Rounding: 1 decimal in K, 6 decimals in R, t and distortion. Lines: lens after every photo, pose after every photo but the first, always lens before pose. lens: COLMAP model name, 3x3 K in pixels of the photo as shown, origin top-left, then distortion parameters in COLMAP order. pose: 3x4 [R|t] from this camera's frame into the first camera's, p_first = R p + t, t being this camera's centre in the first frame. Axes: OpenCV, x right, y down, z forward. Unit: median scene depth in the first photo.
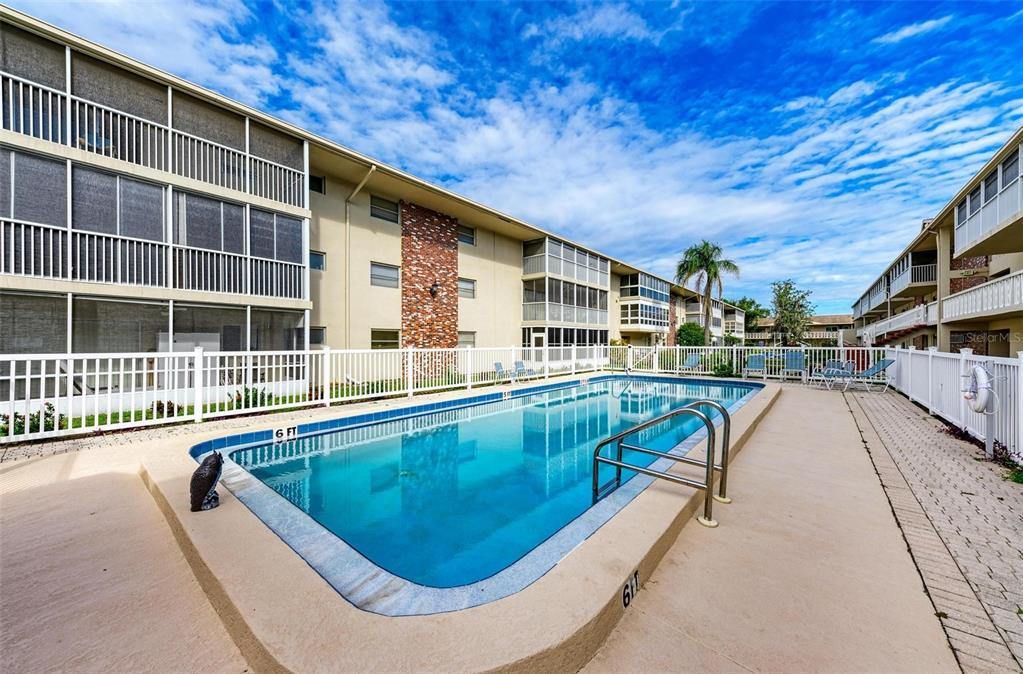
lens RADIAL K [[366.3, 0, 513.2], [0, 366.3, 343.0], [0, 0, 1]] dist [0.019942, -0.006149]
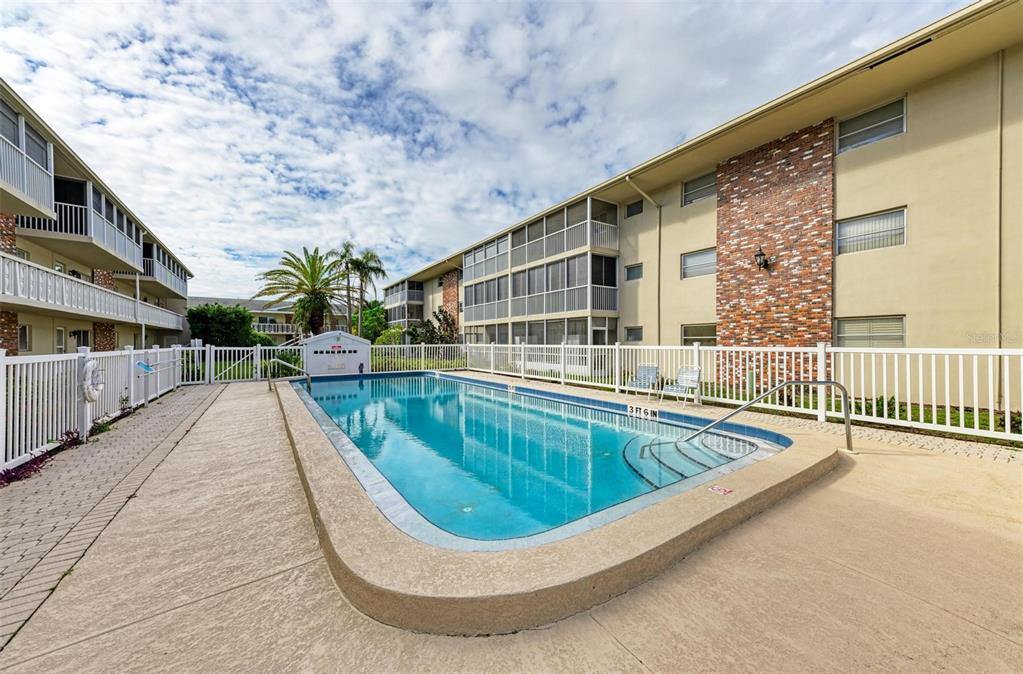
lens RADIAL K [[366.3, 0, 513.2], [0, 366.3, 343.0], [0, 0, 1]] dist [0.019942, -0.006149]
pose [[-0.273392, 0.003231, -0.961897, 0.601721], [0.002129, 0.999994, 0.002753, 0.004581], [0.961900, -0.001296, -0.273397, 0.779880]]
